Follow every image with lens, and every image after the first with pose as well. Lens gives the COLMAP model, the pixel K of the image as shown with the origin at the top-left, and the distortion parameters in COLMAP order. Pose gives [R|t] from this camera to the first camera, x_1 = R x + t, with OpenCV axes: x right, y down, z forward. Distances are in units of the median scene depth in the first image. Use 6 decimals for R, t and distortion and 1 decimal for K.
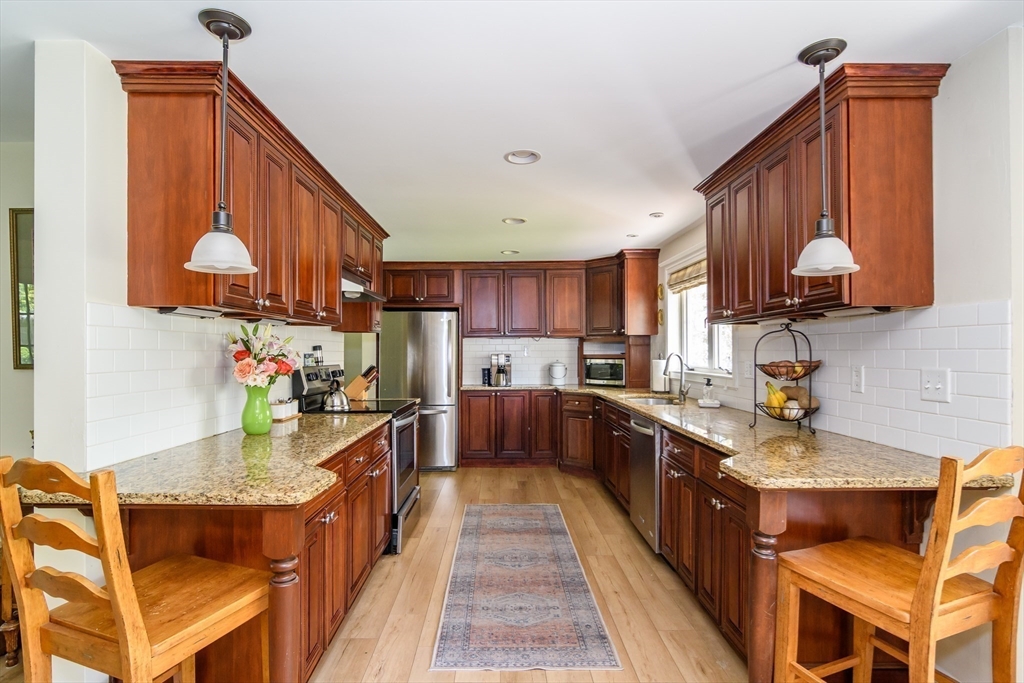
lens RADIAL K [[489.3, 0, 512.0], [0, 489.3, 341.5], [0, 0, 1]] dist [0.001531, -0.008380]
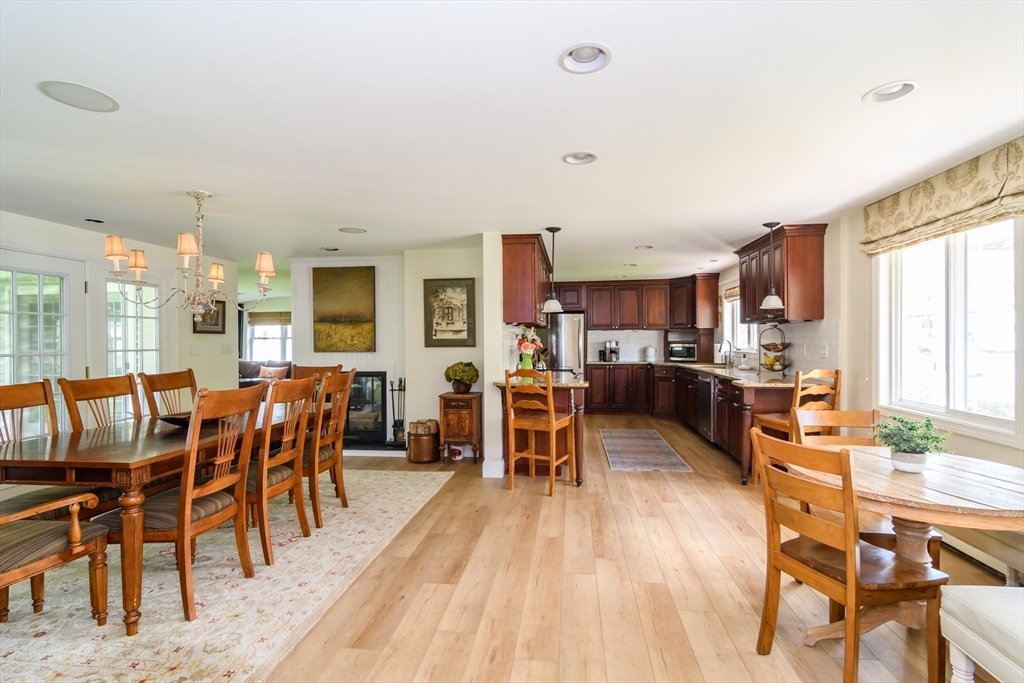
lens RADIAL K [[495.3, 0, 512.0], [0, 495.3, 341.5], [0, 0, 1]] dist [-0.002083, -0.000068]
pose [[0.990625, -0.004057, -0.136547, -0.129375], [0.007264, 0.999709, 0.022993, -0.010875], [0.136414, -0.023770, 0.990367, -0.612547]]
